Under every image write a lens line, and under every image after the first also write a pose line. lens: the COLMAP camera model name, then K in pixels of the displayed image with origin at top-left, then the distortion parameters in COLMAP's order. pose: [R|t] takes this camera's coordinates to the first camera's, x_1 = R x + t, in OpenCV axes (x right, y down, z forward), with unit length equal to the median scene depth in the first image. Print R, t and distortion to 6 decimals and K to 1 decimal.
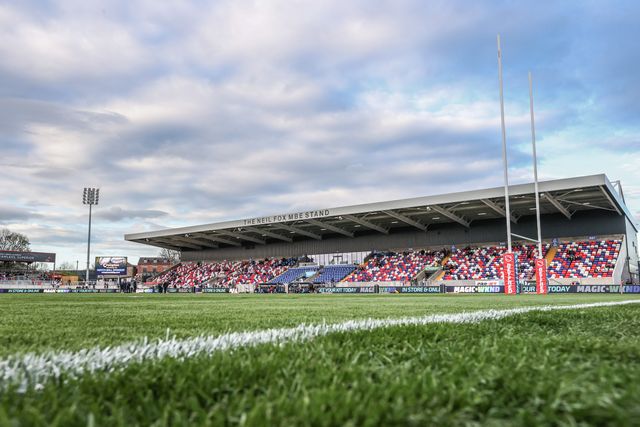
lens RADIAL K [[566.4, 0, 320.0], [0, 566.4, 213.5], [0, 0, 1]] dist [0.000405, -0.000133]
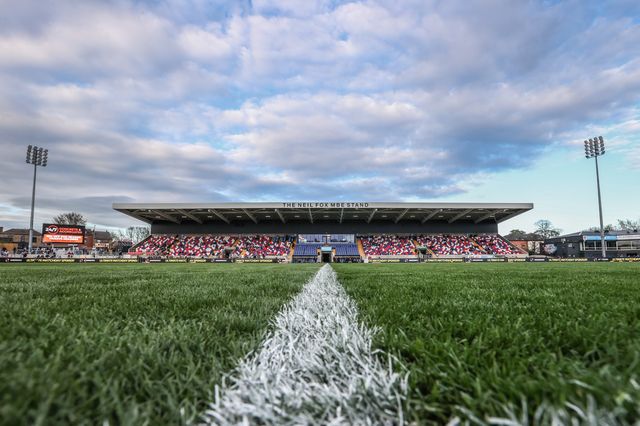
lens RADIAL K [[303.1, 0, 320.0], [0, 303.1, 213.0], [0, 0, 1]] dist [-0.000153, -0.000158]
pose [[0.747427, 0.102012, 0.656465, -0.399272], [-0.088209, 0.994630, -0.054130, 0.048852], [-0.658461, -0.017448, 0.752412, 0.361936]]
